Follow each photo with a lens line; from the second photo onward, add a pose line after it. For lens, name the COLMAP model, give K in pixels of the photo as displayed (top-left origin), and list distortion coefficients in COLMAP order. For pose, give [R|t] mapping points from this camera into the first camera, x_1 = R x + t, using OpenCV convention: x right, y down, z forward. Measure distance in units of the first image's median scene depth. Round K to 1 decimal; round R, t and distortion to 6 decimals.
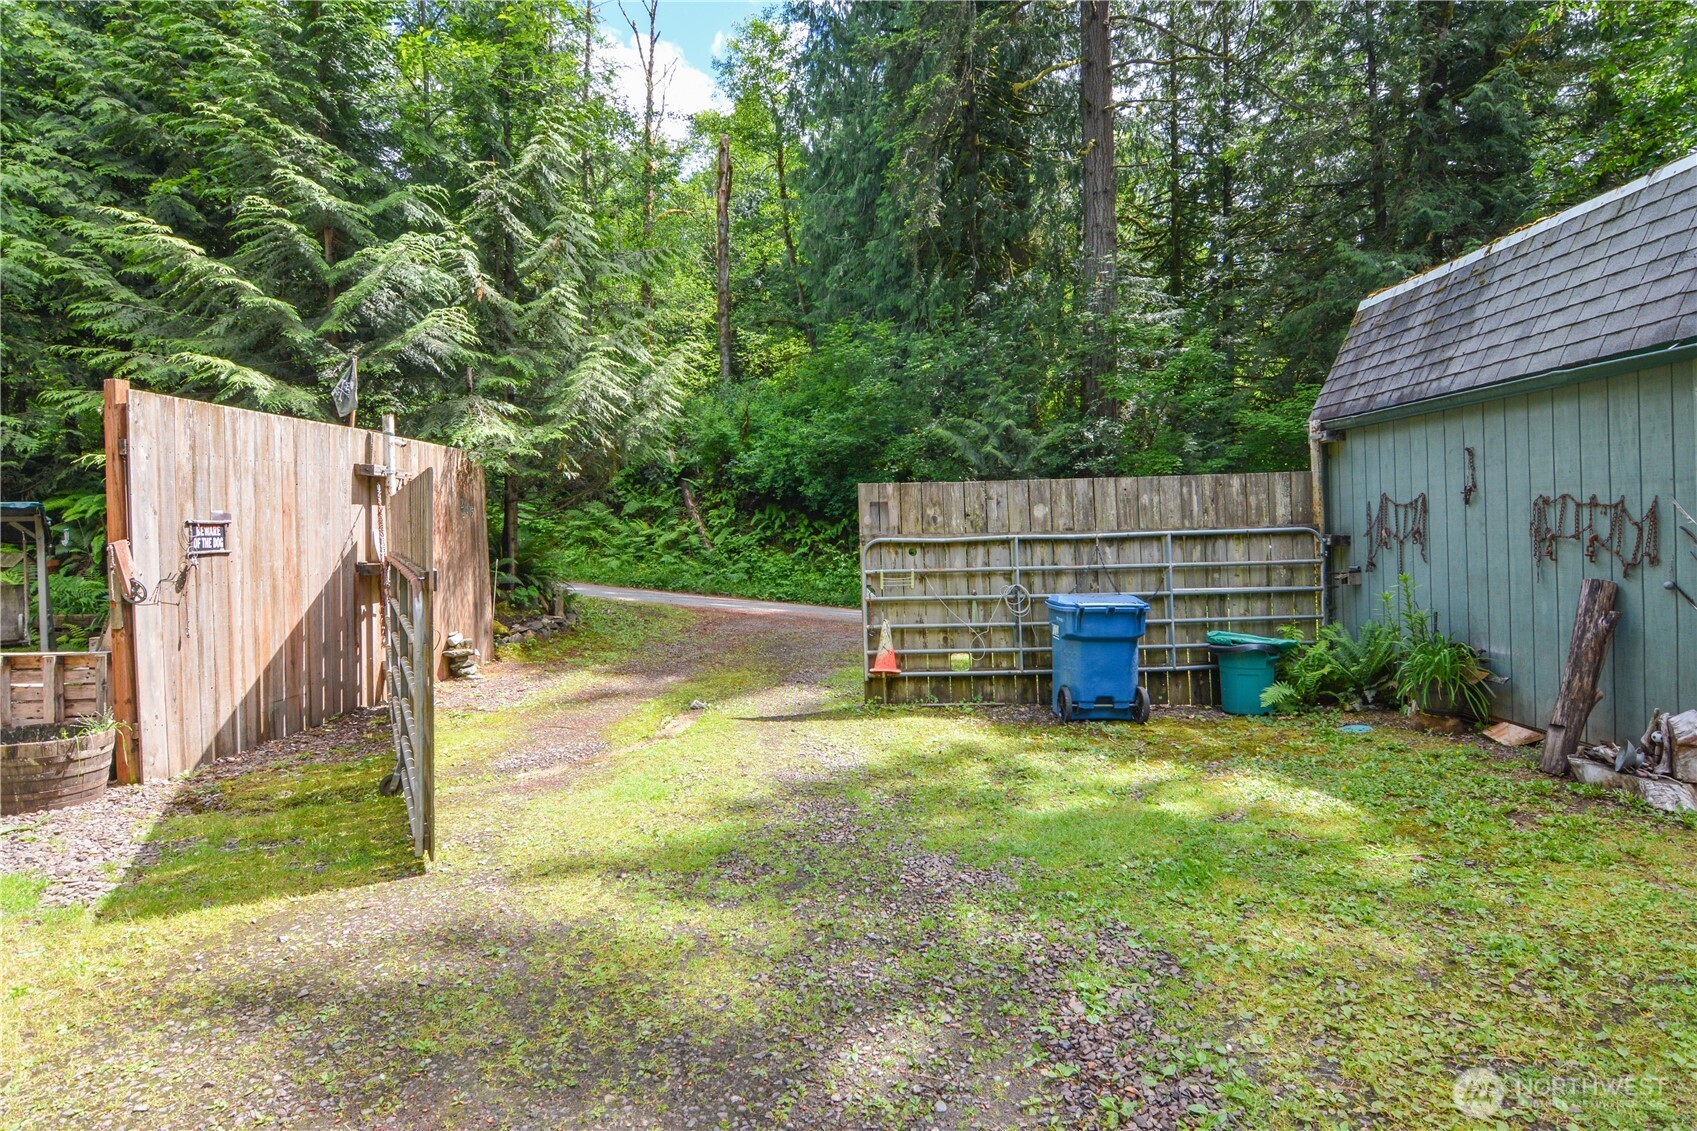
lens RADIAL K [[863.8, 0, 848.8], [0, 863.8, 524.3], [0, 0, 1]] dist [-0.001111, -0.015326]
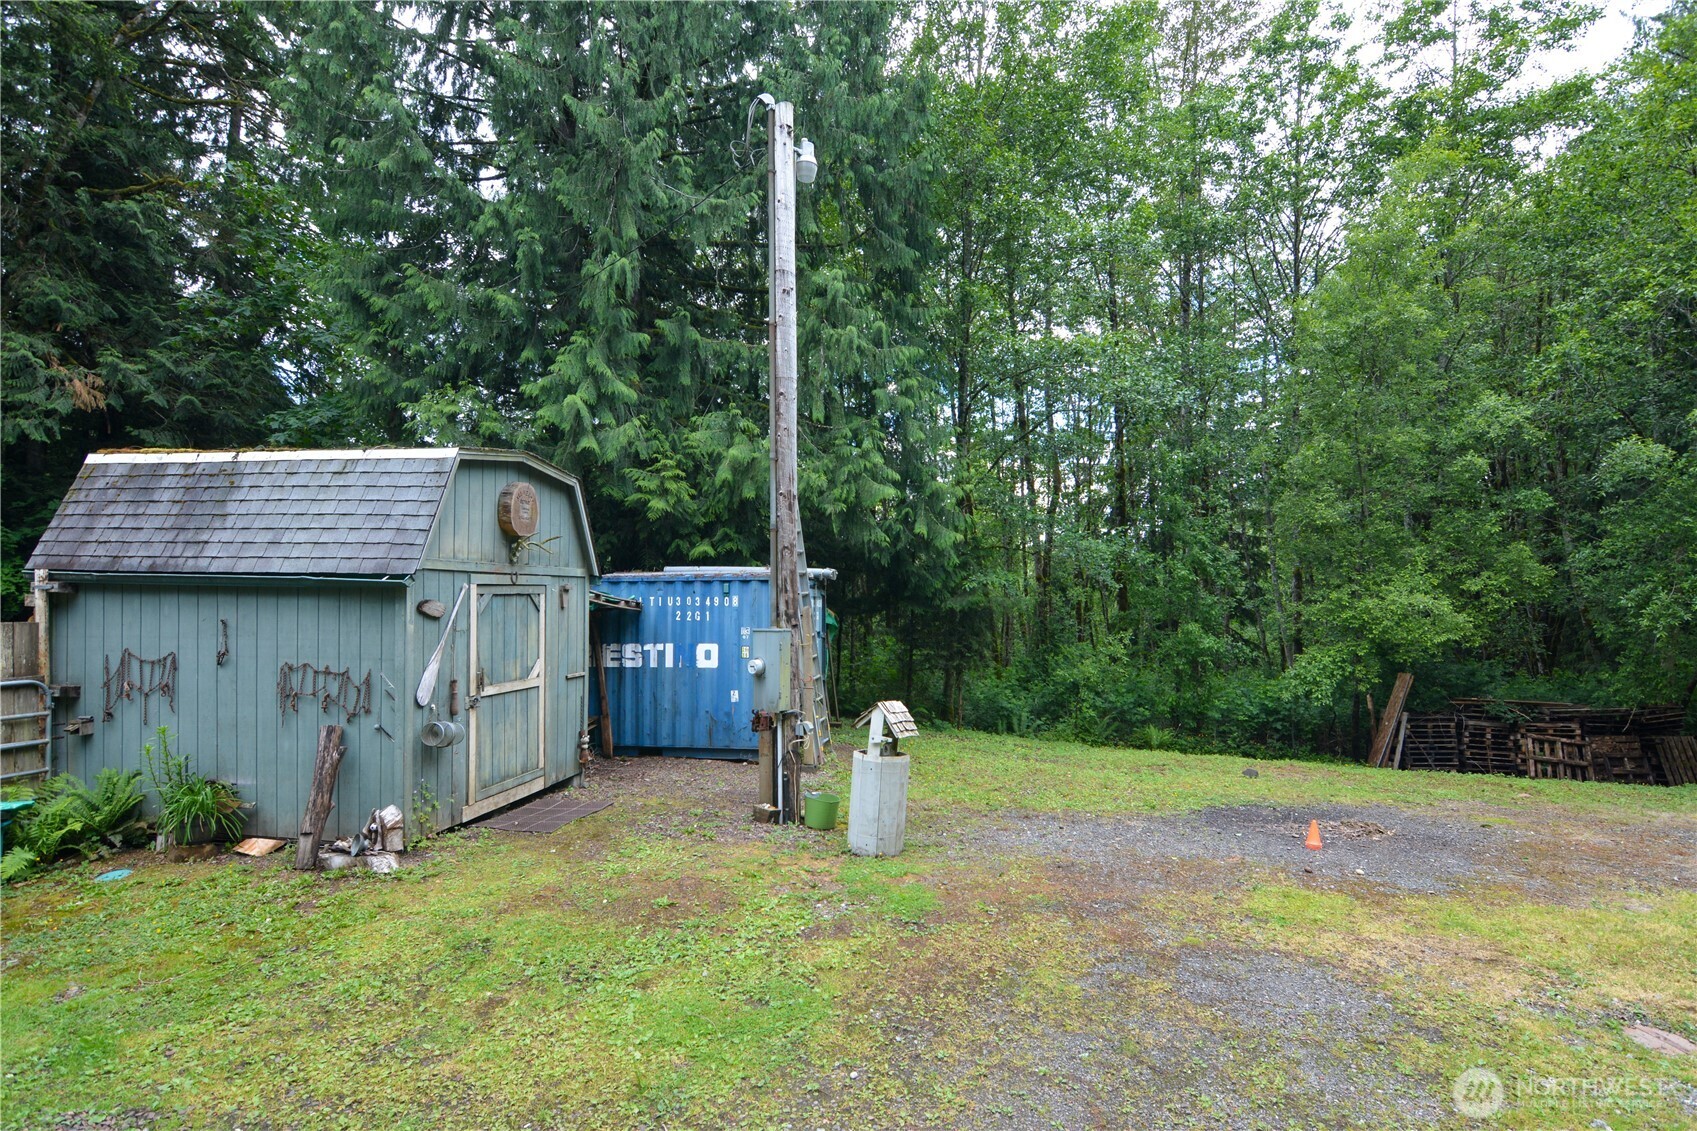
lens RADIAL K [[932.9, 0, 848.5], [0, 932.9, 565.5], [0, 0, 1]] dist [-0.001147, -0.017890]
pose [[0.183516, 0.032034, 0.982495, -0.442833], [-0.011736, 0.999469, -0.030395, -0.142658], [-0.982947, -0.005953, 0.183795, -0.130367]]
